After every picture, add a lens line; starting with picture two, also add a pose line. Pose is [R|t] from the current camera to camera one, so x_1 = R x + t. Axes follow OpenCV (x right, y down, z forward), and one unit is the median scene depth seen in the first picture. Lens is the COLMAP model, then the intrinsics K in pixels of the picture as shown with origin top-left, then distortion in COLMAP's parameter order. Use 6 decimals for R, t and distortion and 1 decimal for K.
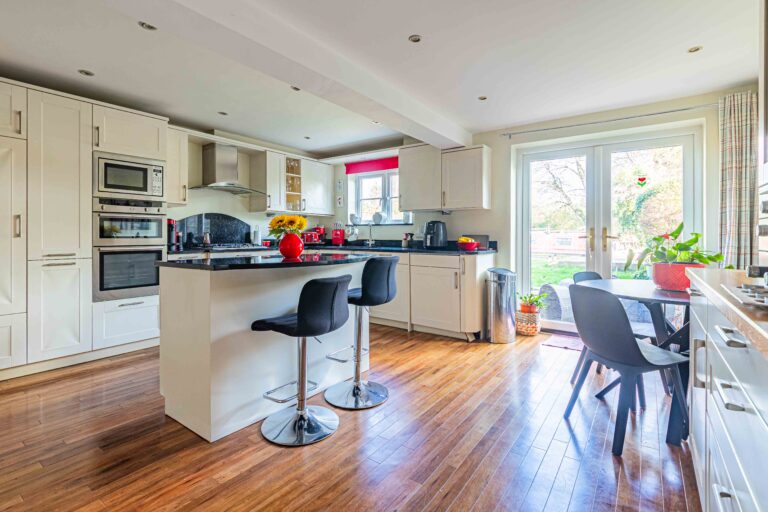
lens RADIAL K [[361.2, 0, 383.9], [0, 361.2, 240.9], [0, 0, 1]] dist [-0.000365, -0.000215]
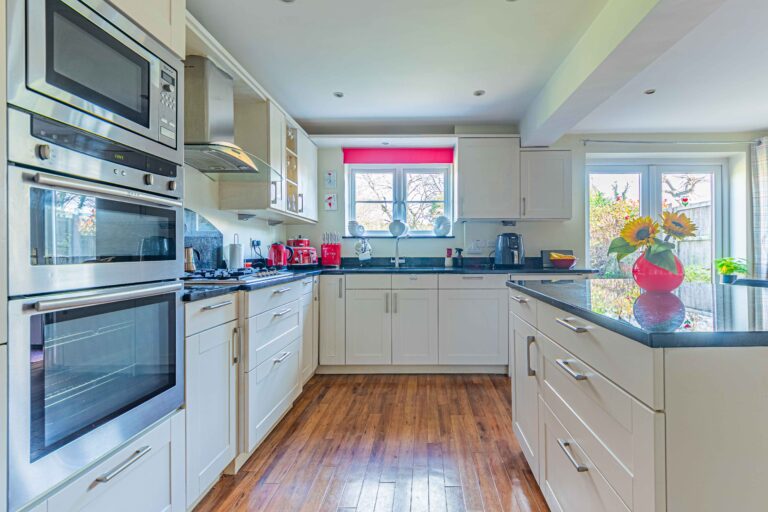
lens RADIAL K [[368.8, 0, 384.0], [0, 368.8, 256.0], [0, 0, 1]] dist [-0.001132, 0.000050]
pose [[0.815600, -0.012273, 0.578485, -0.509457], [0.015949, 0.999872, -0.001274, -0.006128], [-0.578396, 0.010265, 0.815692, 0.433049]]
